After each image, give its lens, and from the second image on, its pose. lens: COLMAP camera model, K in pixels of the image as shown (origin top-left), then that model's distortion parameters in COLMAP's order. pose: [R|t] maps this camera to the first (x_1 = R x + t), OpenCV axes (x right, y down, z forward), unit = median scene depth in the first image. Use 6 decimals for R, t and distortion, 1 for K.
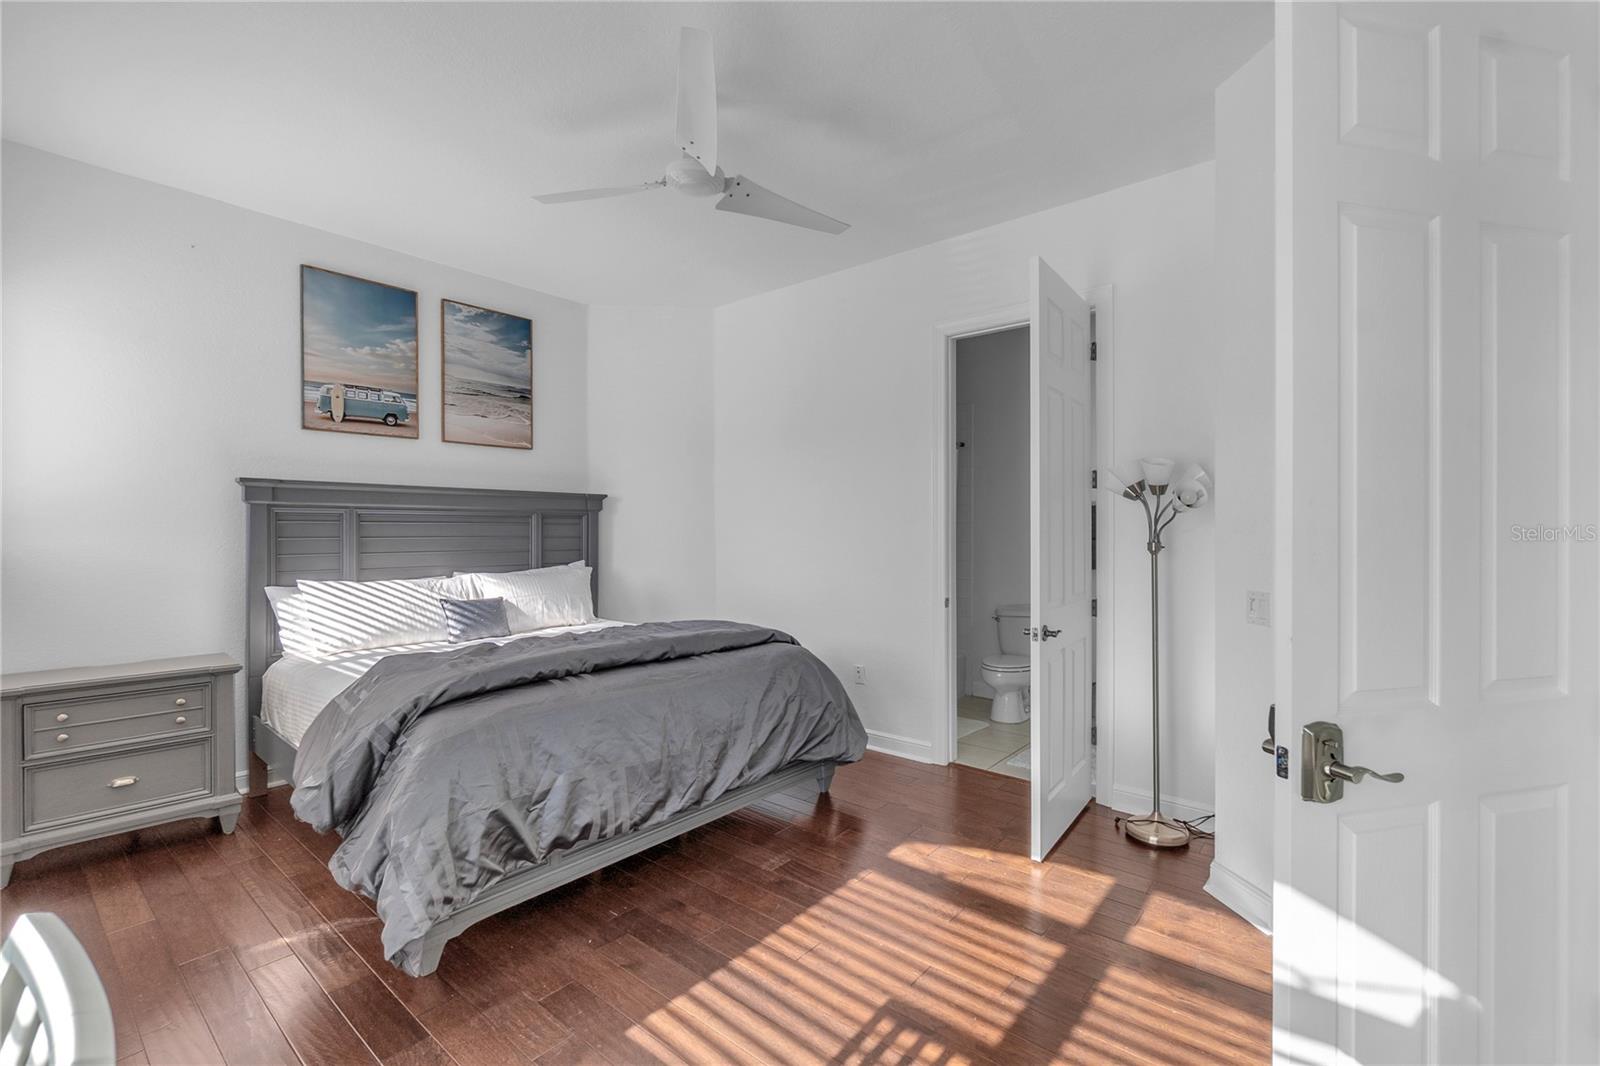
lens RADIAL K [[718.4, 0, 793.9], [0, 718.4, 531.6], [0, 0, 1]] dist [-0.001740, 0.000216]
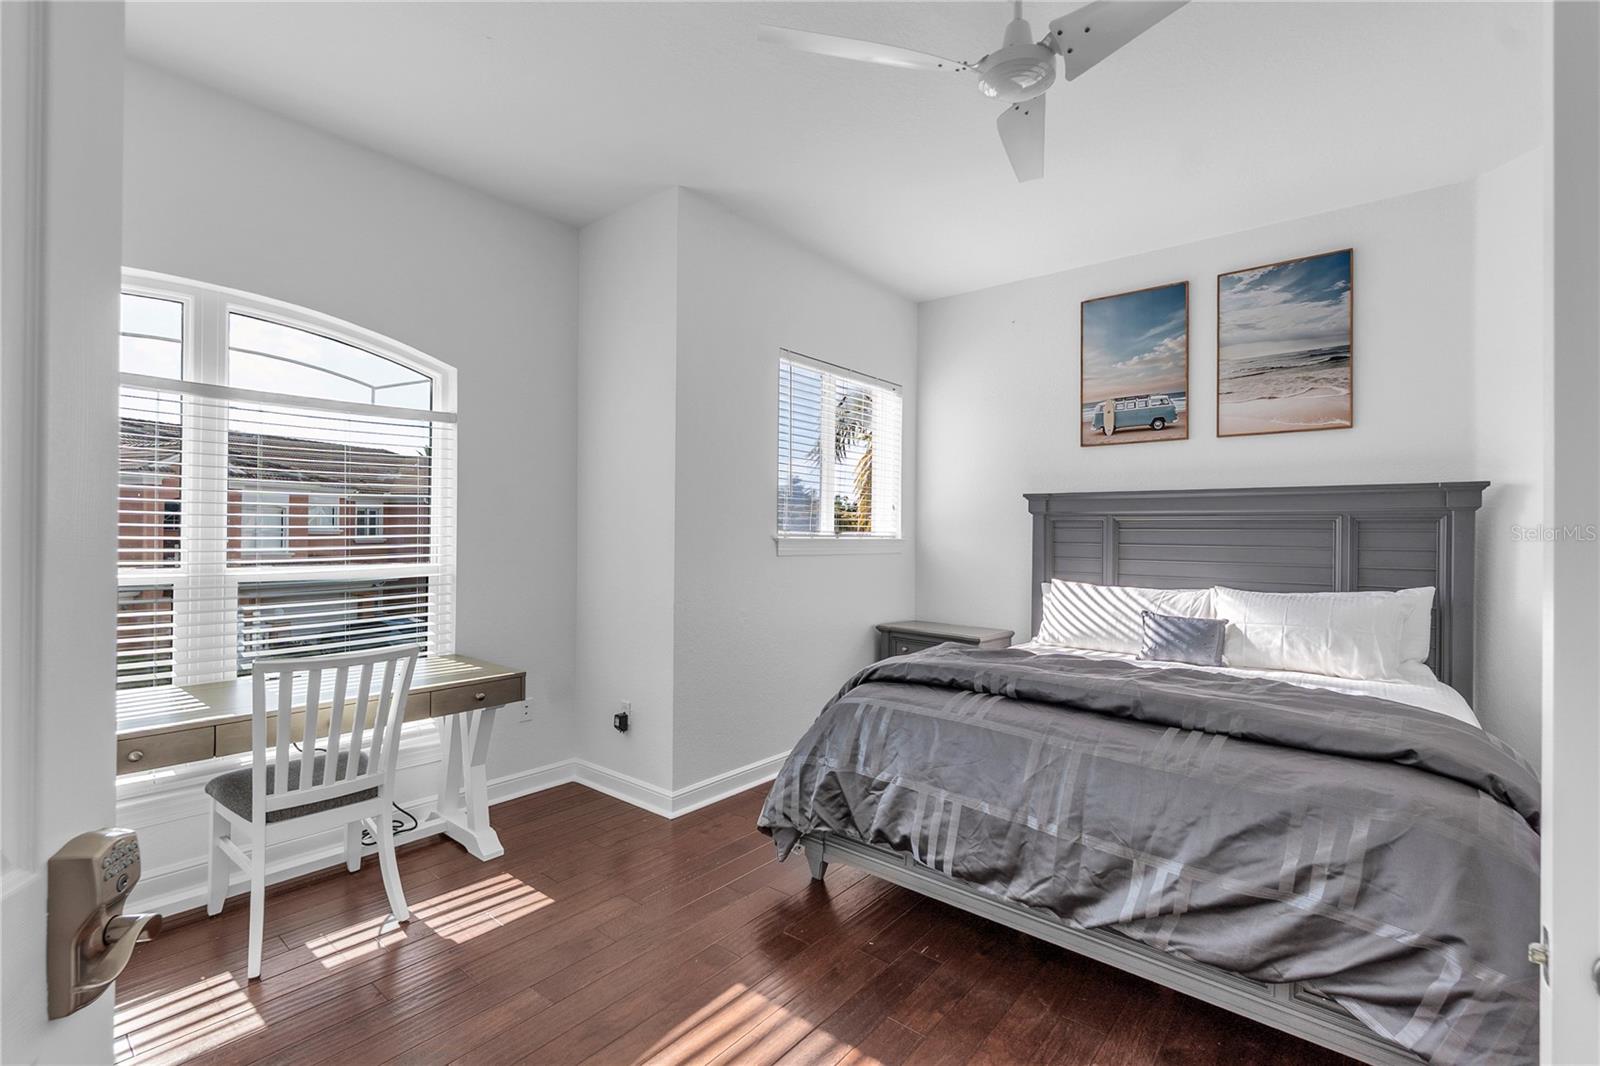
lens RADIAL K [[718.4, 0, 793.9], [0, 718.4, 531.6], [0, 0, 1]] dist [-0.001740, 0.000216]
pose [[-0.009054, -0.001684, -0.999958, 0.420248], [-0.012496, 0.999921, -0.001571, -0.001750], [0.999881, 0.012482, -0.009075, 0.519138]]
